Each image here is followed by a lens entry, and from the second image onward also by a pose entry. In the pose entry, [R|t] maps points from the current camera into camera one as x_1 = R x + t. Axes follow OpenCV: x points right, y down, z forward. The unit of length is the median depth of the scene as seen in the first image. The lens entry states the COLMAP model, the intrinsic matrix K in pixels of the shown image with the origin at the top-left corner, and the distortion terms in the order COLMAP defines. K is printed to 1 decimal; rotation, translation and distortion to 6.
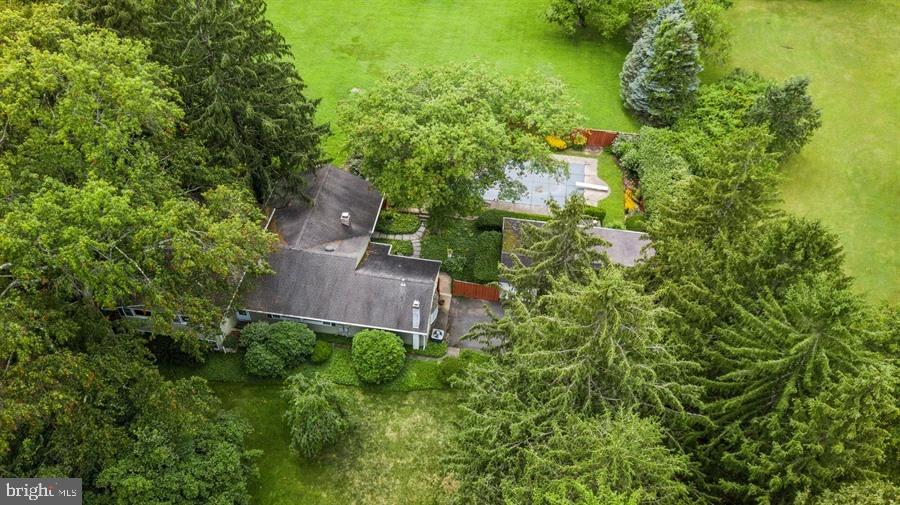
lens RADIAL K [[696.8, 0, 451.9], [0, 696.8, 254.5], [0, 0, 1]] dist [0.001862, 0.072066]
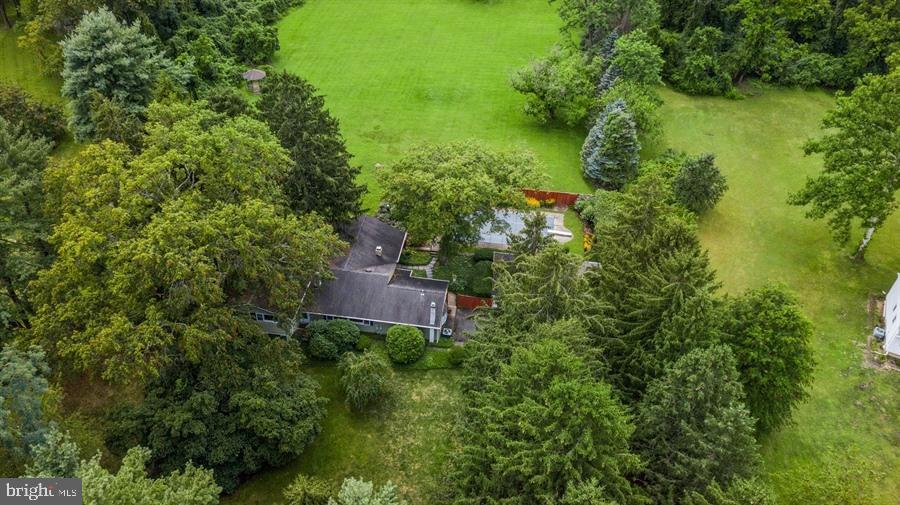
lens RADIAL K [[690.6, 0, 450.0], [0, 690.6, 252.5], [0, 0, 1]] dist [0.046299, -0.002030]
pose [[0.999880, -0.002340, 0.015337, -0.031404], [0.004366, 0.991053, -0.133396, 0.125152], [-0.014887, 0.133446, 0.990944, -0.327680]]
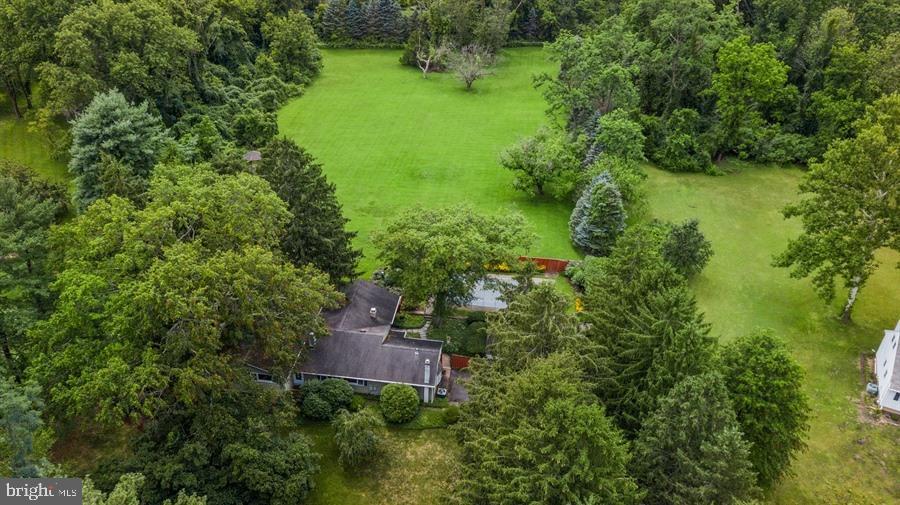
lens RADIAL K [[689.0, 0, 449.0], [0, 689.0, 255.0], [0, 0, 1]] dist [0.046326, -0.002828]
pose [[0.999633, -0.009919, 0.025217, -0.033379], [0.016342, 0.962992, -0.269032, 0.196277], [-0.021615, 0.269346, 0.962801, -0.334612]]
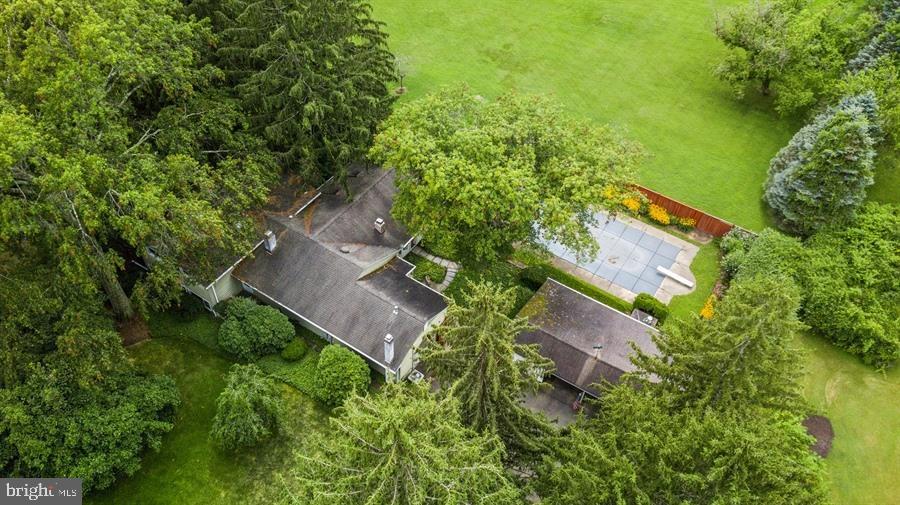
lens RADIAL K [[696.8, 0, 451.9], [0, 696.8, 254.5], [0, 0, 1]] dist [0.001862, 0.072066]
pose [[0.906969, 0.318623, -0.275475, 0.196563], [-0.318699, 0.946751, 0.045763, -0.082377], [0.275387, 0.046288, 0.960218, 0.116174]]
